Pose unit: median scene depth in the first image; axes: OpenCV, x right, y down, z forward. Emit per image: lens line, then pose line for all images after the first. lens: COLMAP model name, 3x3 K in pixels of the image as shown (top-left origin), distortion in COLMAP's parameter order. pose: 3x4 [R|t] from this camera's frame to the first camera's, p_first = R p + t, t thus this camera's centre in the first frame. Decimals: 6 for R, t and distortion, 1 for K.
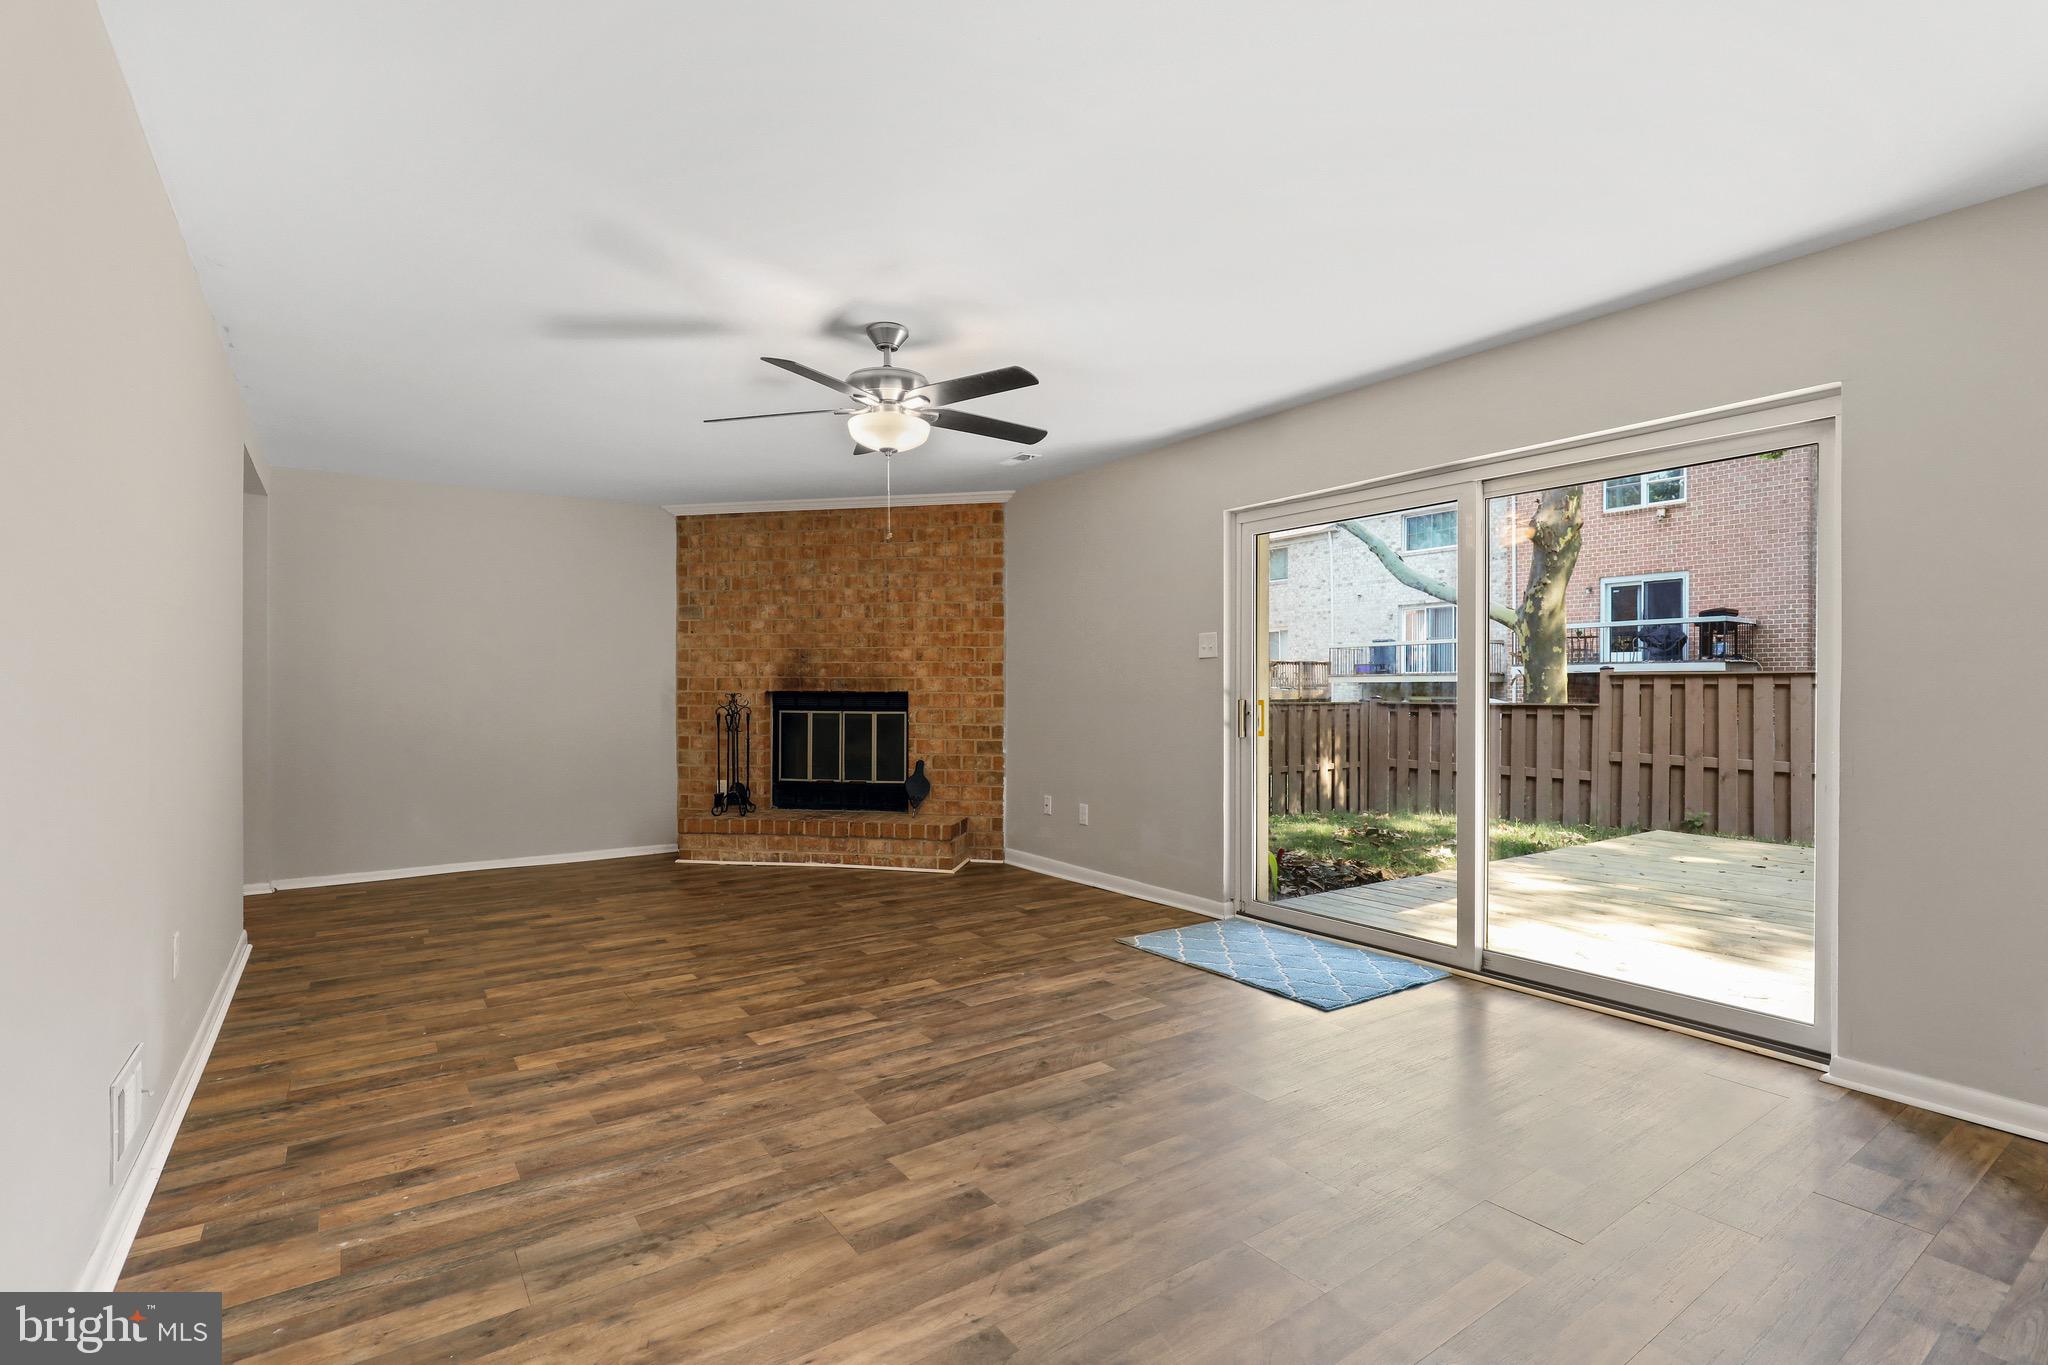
lens RADIAL K [[957.1, 0, 1021.8], [0, 957.1, 692.0], [0, 0, 1]] dist [-0.005857, -0.000133]
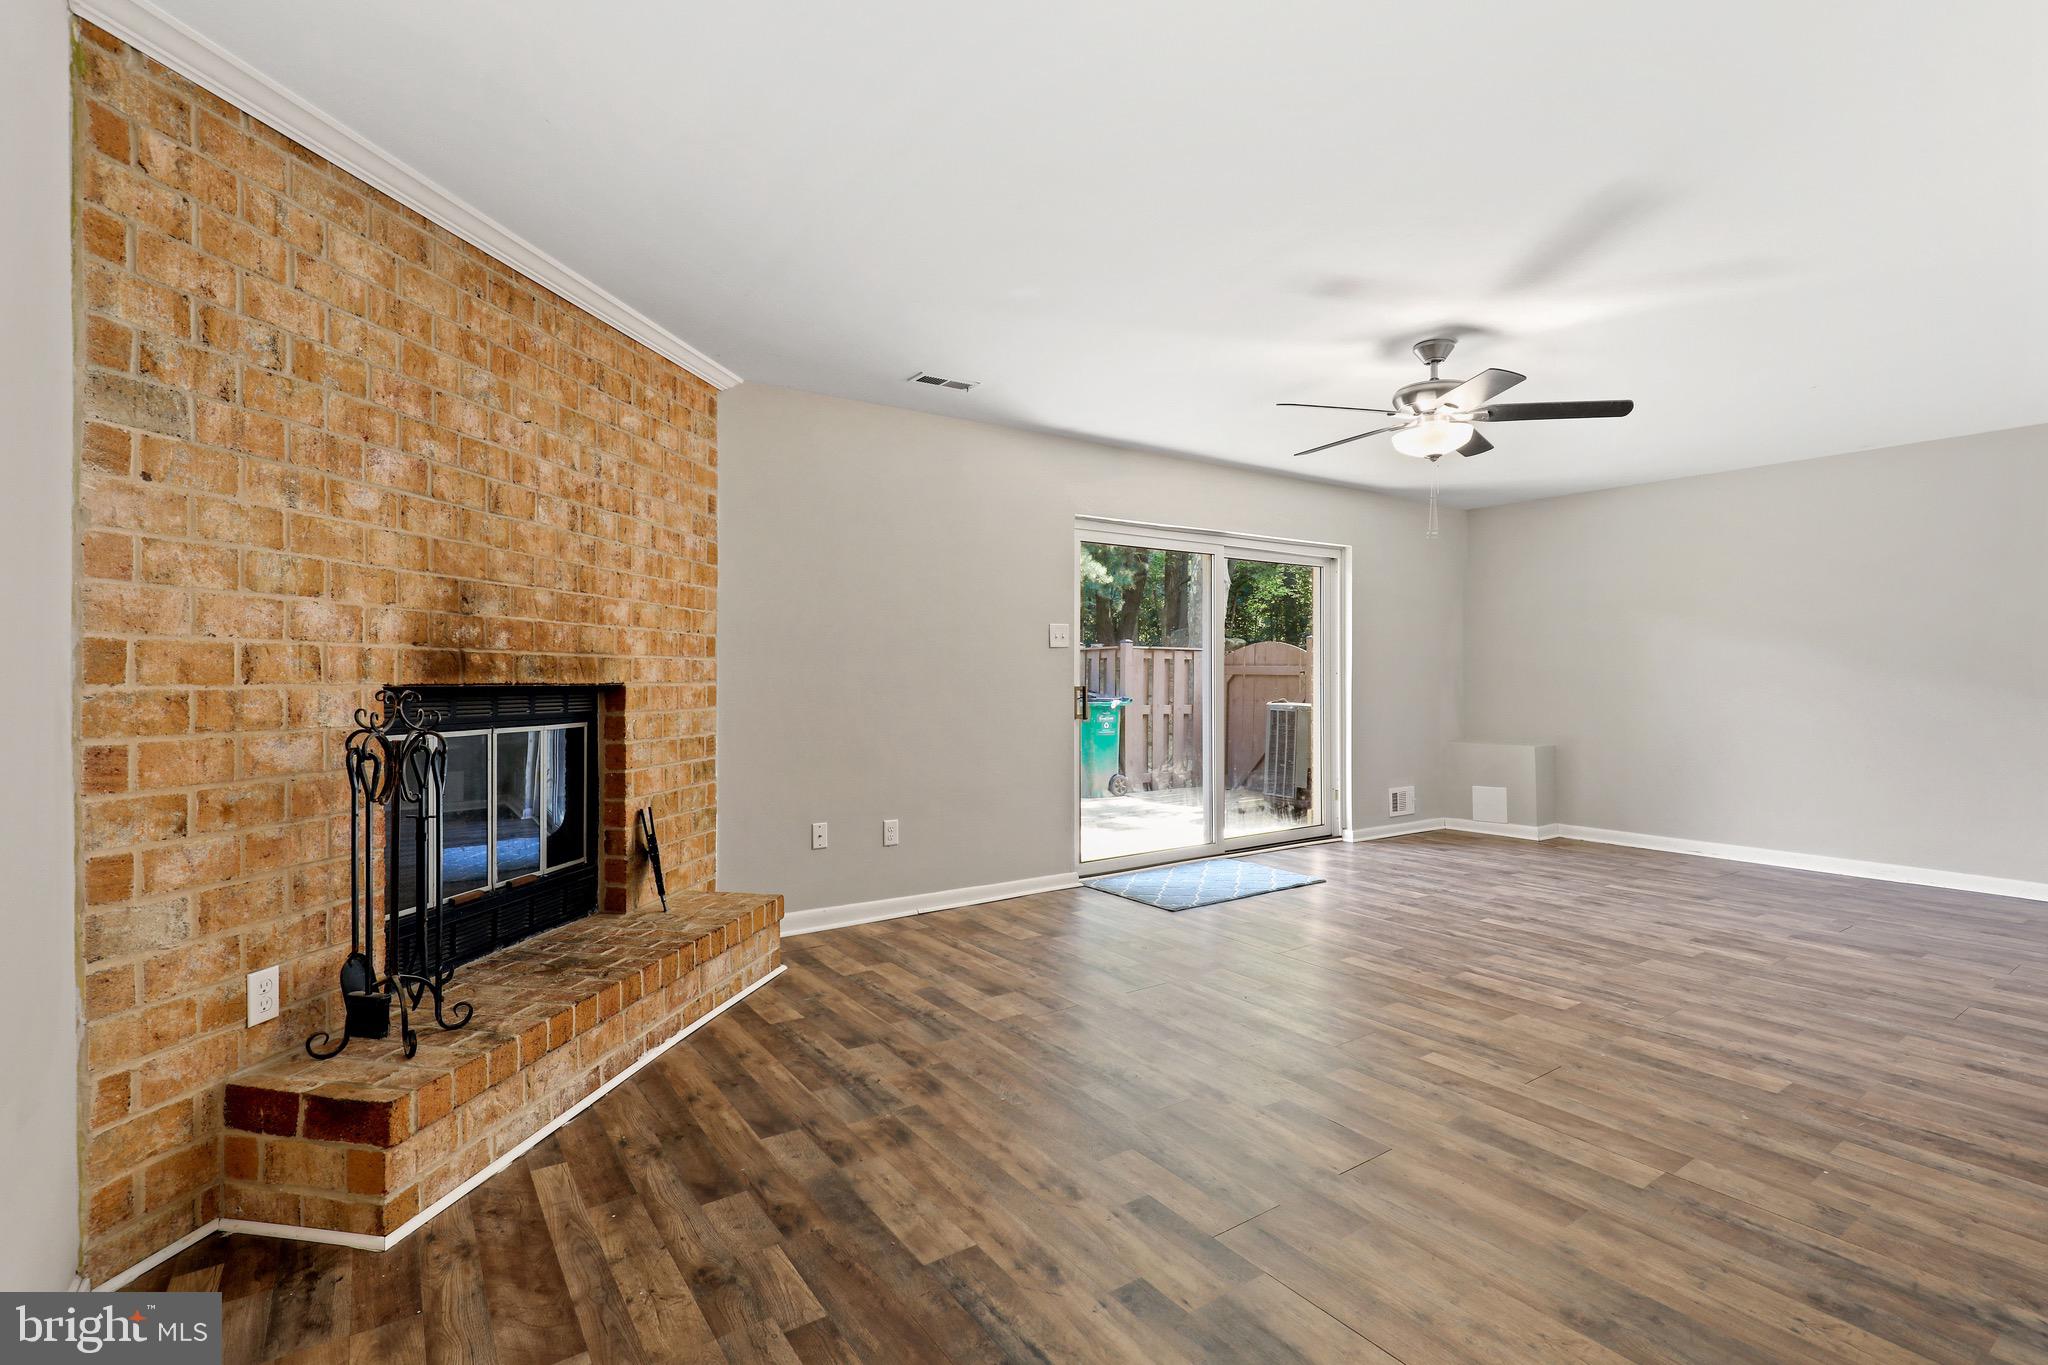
lens RADIAL K [[952.3, 0, 1023.1], [0, 952.3, 673.5], [0, 0, 1]] dist [-0.010938, 0.003905]
pose [[0.001132, 0.002810, 0.999995, -0.669889], [0.005539, 0.999981, -0.002816, -0.003047], [-0.999984, 0.005542, 0.001117, 0.805391]]
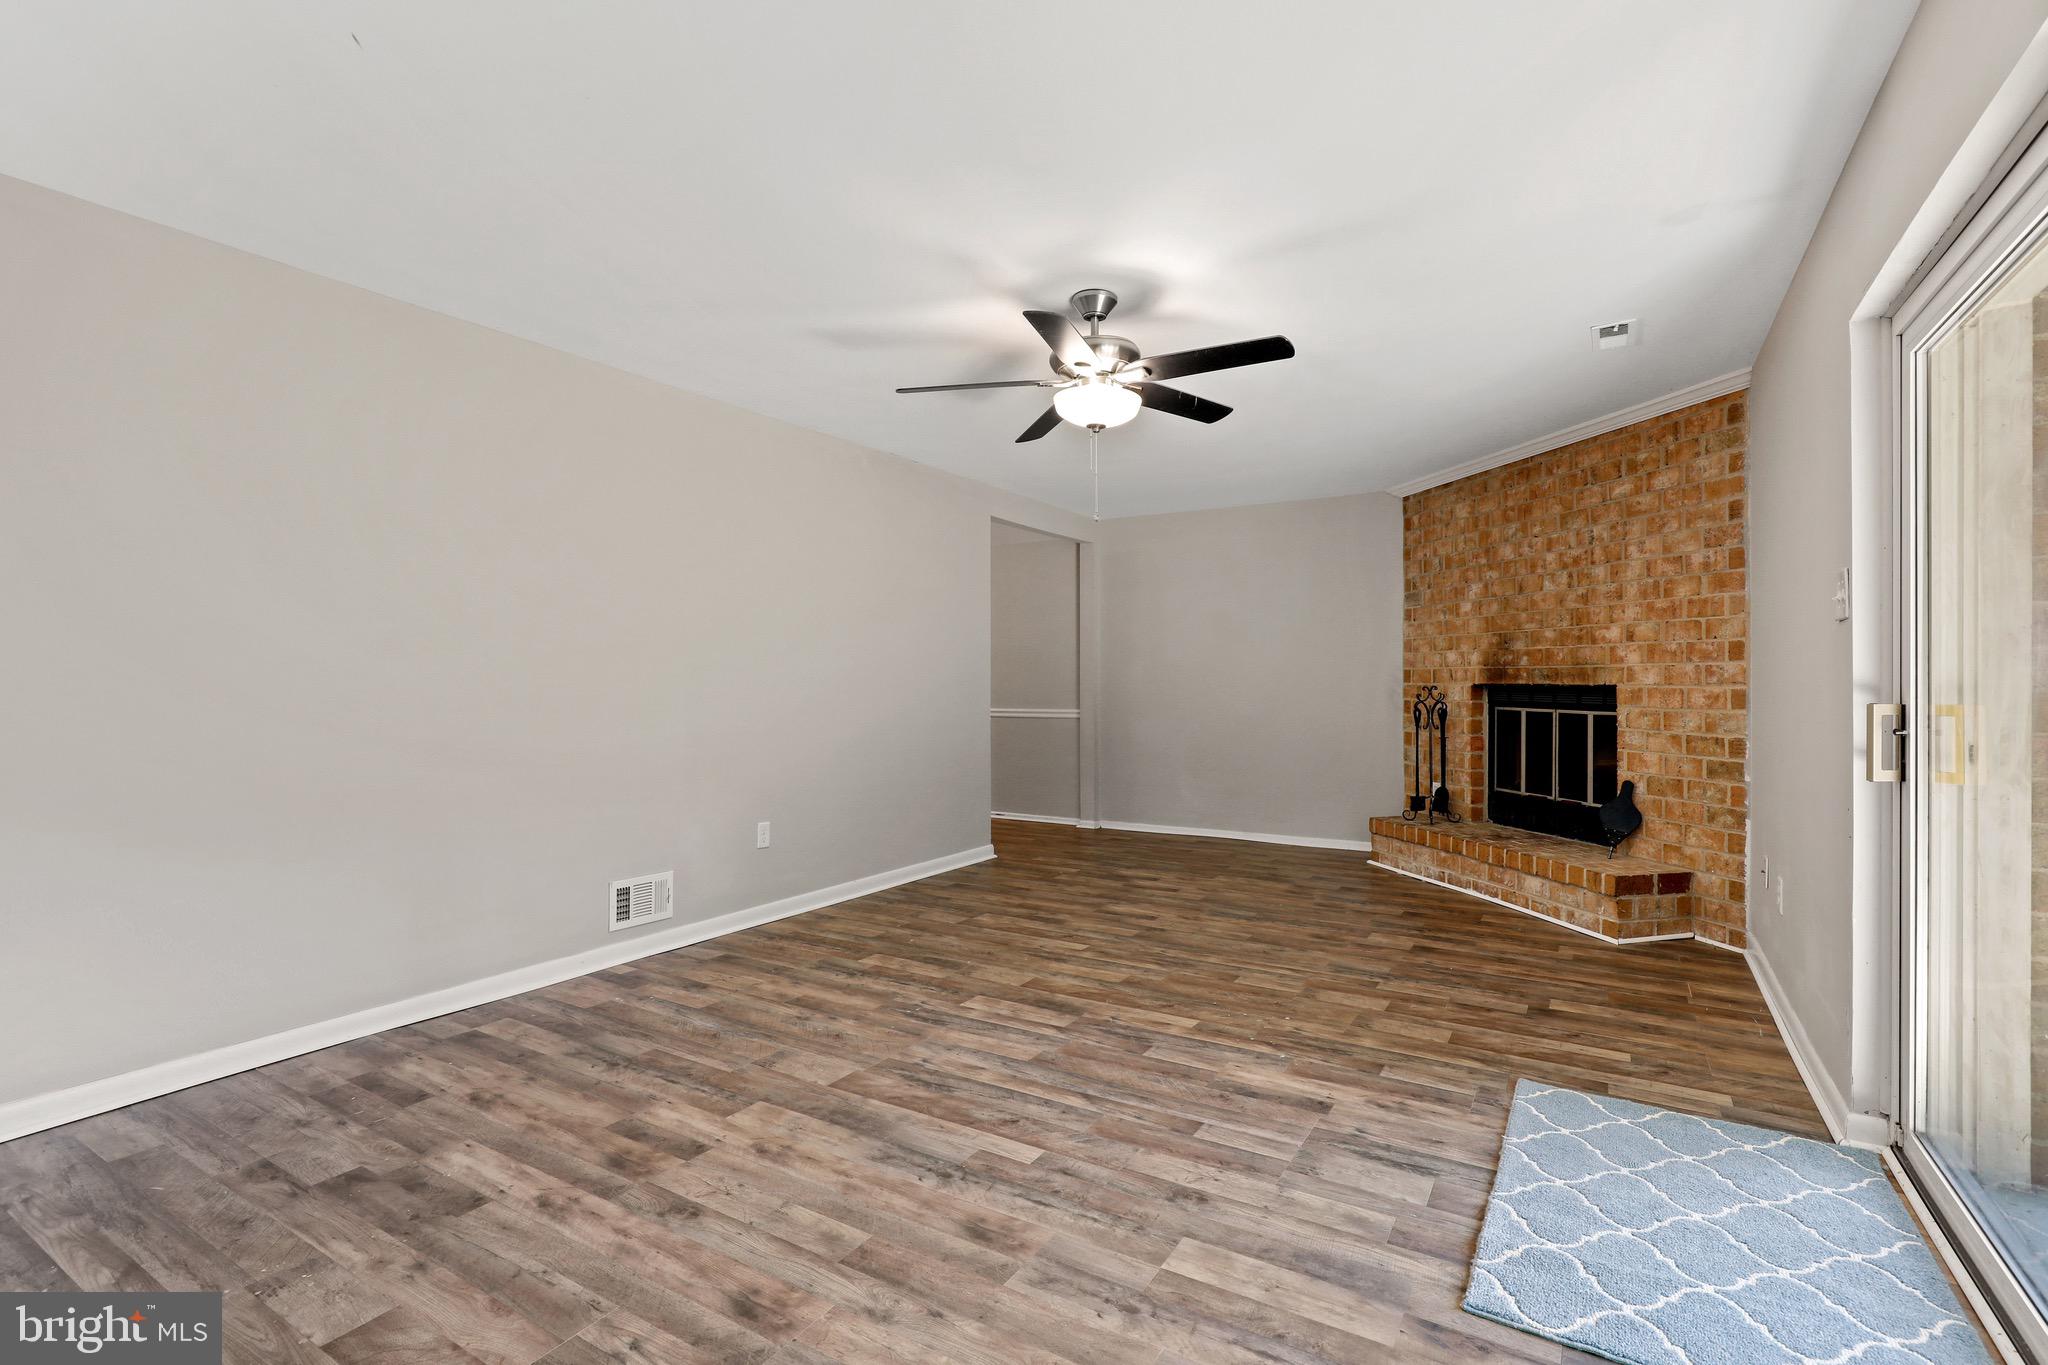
lens RADIAL K [[942.2, 0, 1024.0], [0, 942.2, 682.5], [0, 0, 1]] dist [-0.003803, -0.000290]
pose [[0.395953, 0.000416, -0.918271, 0.372036], [-0.000967, 1.000000, 0.000036, -0.001829], [0.918270, 0.000874, 0.395953, 0.314427]]
